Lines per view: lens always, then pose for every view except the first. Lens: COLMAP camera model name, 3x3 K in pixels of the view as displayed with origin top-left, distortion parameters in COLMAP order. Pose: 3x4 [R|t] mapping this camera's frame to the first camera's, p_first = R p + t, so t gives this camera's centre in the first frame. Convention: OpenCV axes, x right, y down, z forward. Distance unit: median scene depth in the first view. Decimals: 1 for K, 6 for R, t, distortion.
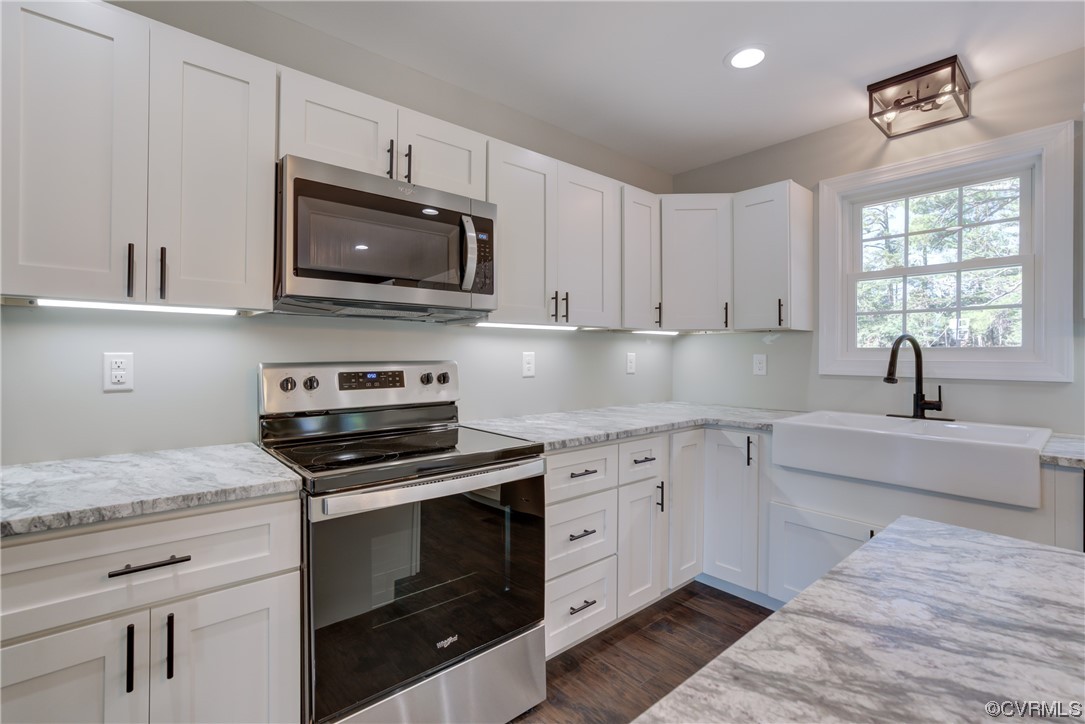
lens RADIAL K [[497.0, 0, 544.4], [0, 497.0, 353.2], [0, 0, 1]] dist [-0.043593, 0.023176]
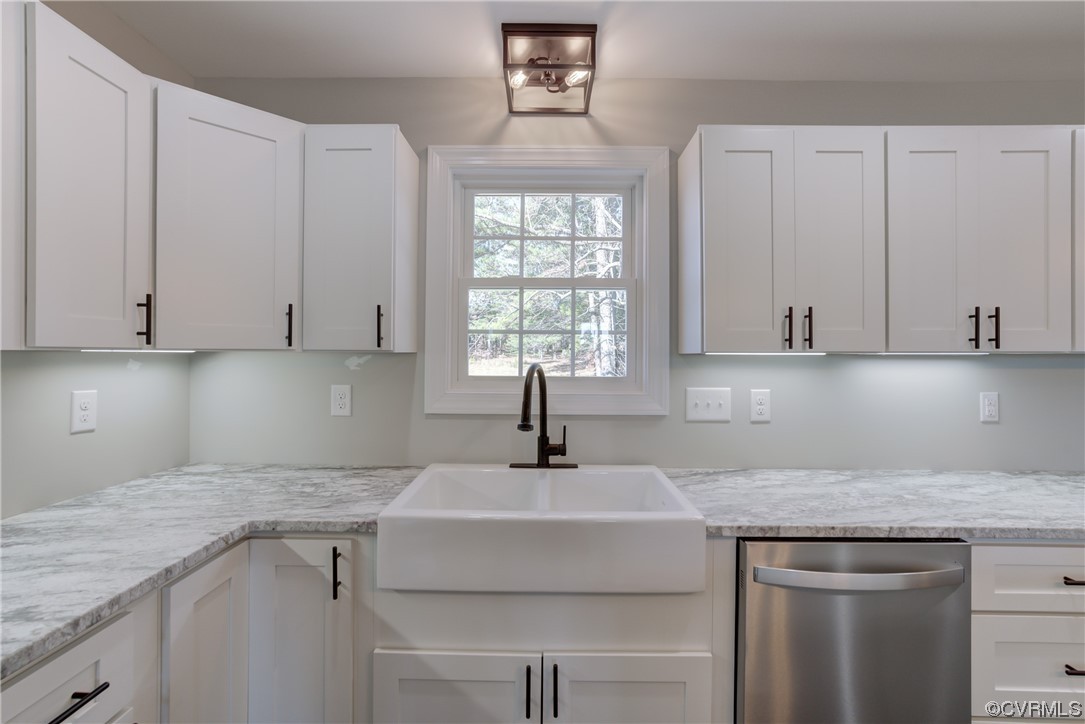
lens RADIAL K [[497.0, 0, 544.4], [0, 497.0, 353.2], [0, 0, 1]] dist [-0.043593, 0.023176]
pose [[0.660583, 0.003397, 0.750745, 0.154149], [-0.004828, 0.999988, -0.000277, -0.054052], [-0.750737, -0.003442, 0.660592, 0.461095]]
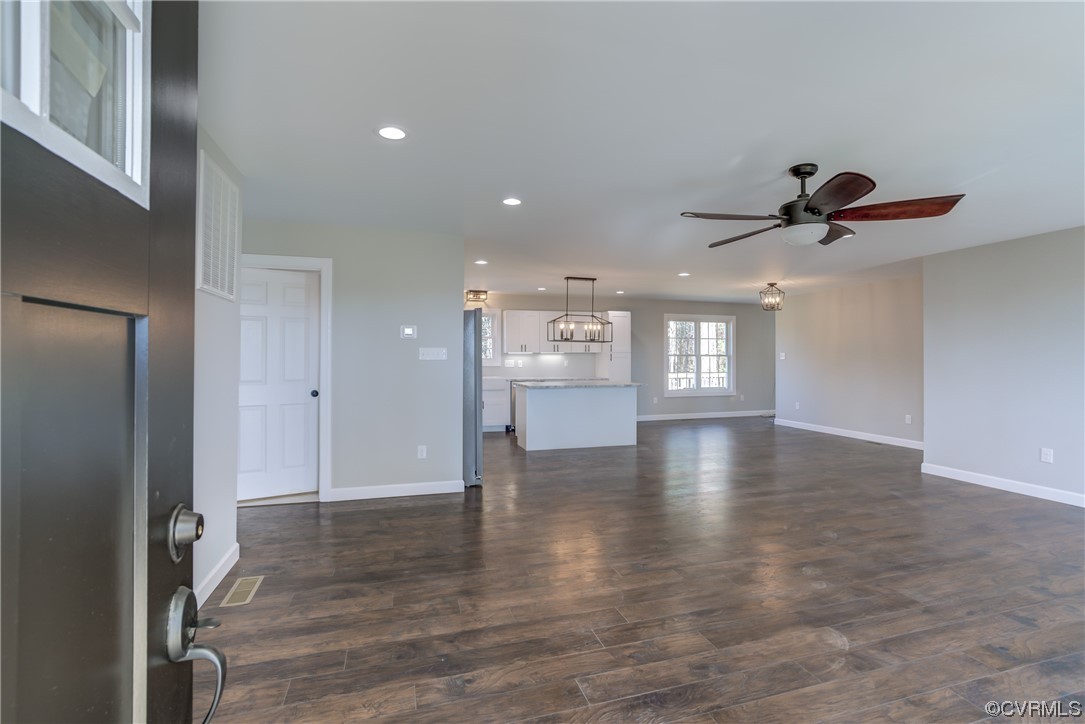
lens RADIAL K [[497.0, 0, 544.4], [0, 497.0, 353.2], [0, 0, 1]] dist [-0.043593, 0.023176]
pose [[0.402328, 0.000665, 0.915496, -2.635442], [-0.001499, 0.999999, -0.000067, -0.052702], [-0.915495, -0.001345, 0.402328, -1.092980]]
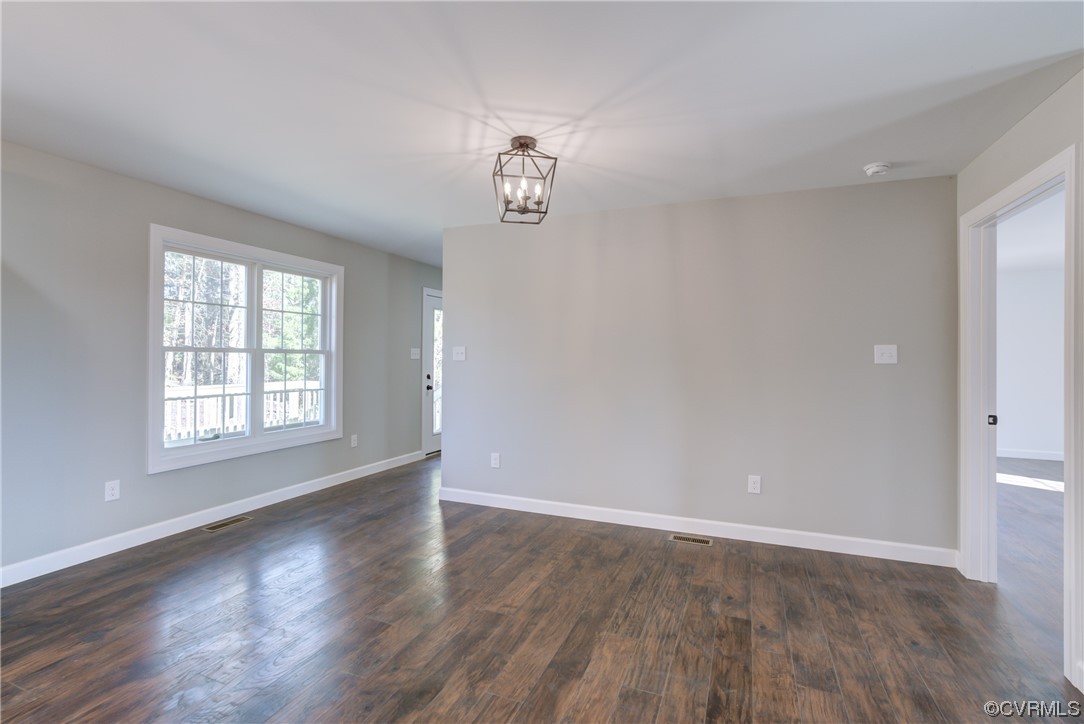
lens RADIAL K [[496.6, 0, 543.9], [0, 496.6, 353.3], [0, 0, 1]] dist [-0.043593, 0.023176]
pose [[-0.446253, -0.000526, 0.894907, 0.076947], [-0.010248, 0.999937, -0.004523, -0.027157], [-0.894848, -0.011189, -0.446230, -0.687124]]
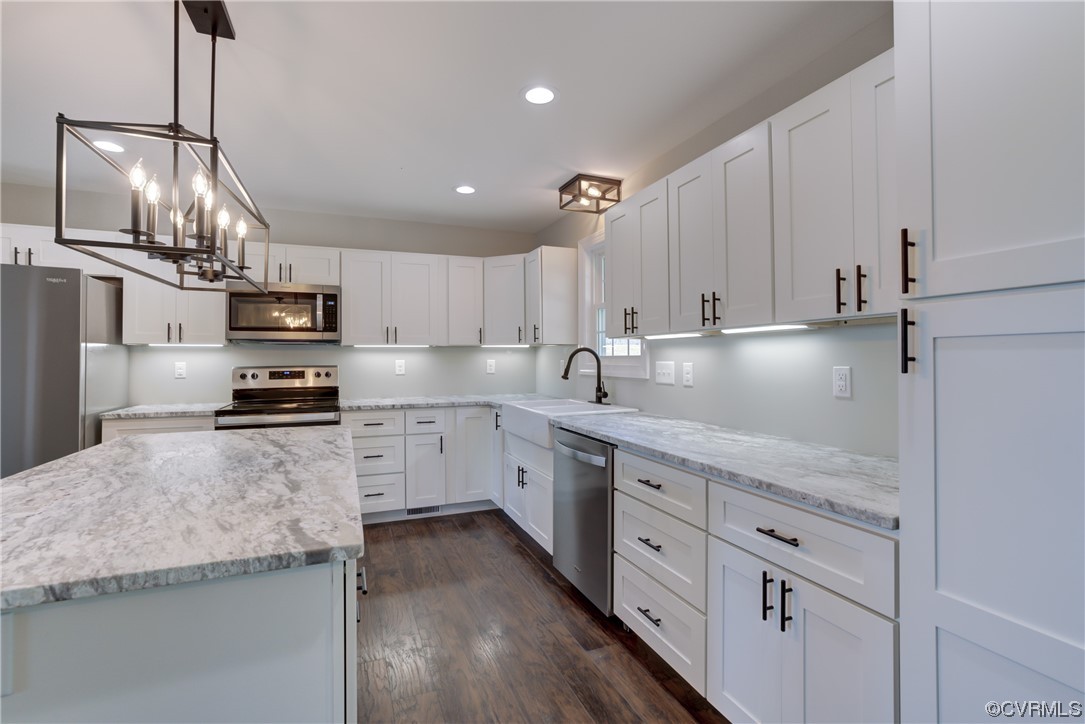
lens RADIAL K [[497.0, 0, 544.4], [0, 497.0, 353.2], [0, 0, 1]] dist [-0.043593, 0.023176]
pose [[0.947461, -0.010284, -0.319706, 1.104203], [0.008003, 0.999932, -0.008448, -0.008926], [0.319771, 0.005446, 0.947479, -0.503618]]
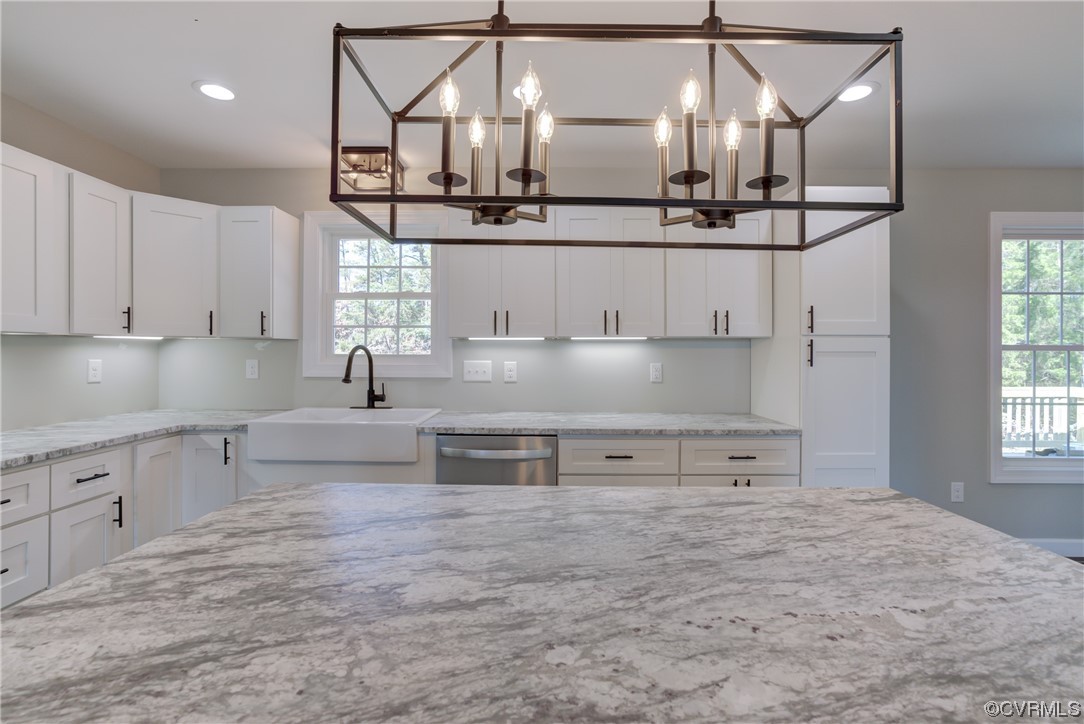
lens RADIAL K [[496.6, 0, 543.9], [0, 496.6, 353.3], [0, 0, 1]] dist [-0.043593, 0.023176]
pose [[0.661506, -0.003907, 0.749930, 0.072844], [-0.002466, 0.999970, 0.007384, -0.027534], [-0.749936, -0.006734, 0.661476, -0.240057]]
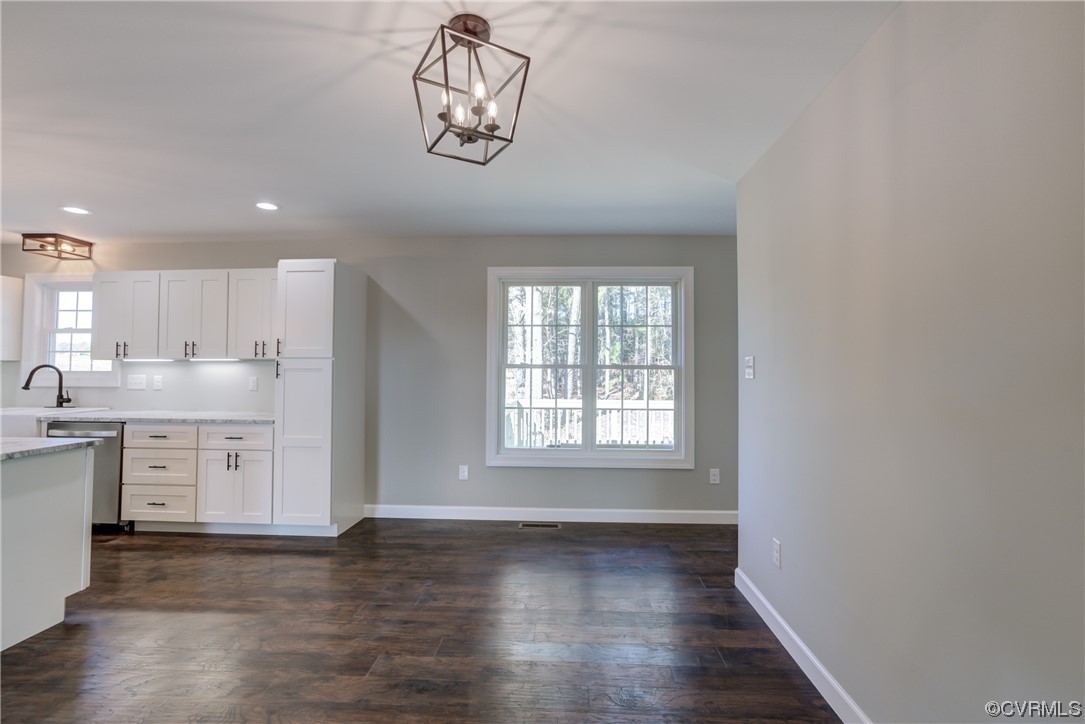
lens RADIAL K [[497.0, 0, 544.4], [0, 497.0, 353.2], [0, 0, 1]] dist [-0.043593, 0.023176]
pose [[0.694771, 0.022455, 0.718881, 0.713065], [-0.001809, 0.999564, -0.029474, -0.029196], [-0.719229, 0.019177, 0.694508, -1.755020]]
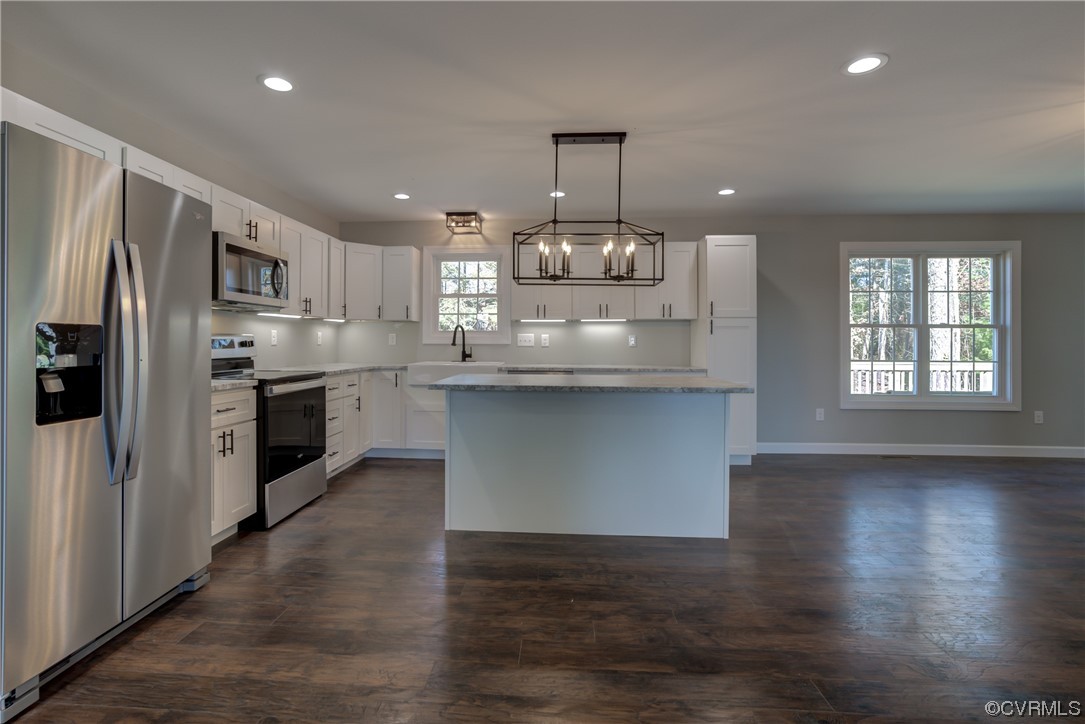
lens RADIAL K [[513.1, 0, 527.7], [0, 513.1, 341.0], [0, 0, 1]] dist [-0.044561, 0.026616]
pose [[0.707529, -0.000654, 0.706684, -0.711431], [-0.001027, 0.999998, 0.001953, 0.032488], [-0.706683, -0.002108, 0.707527, -0.901653]]
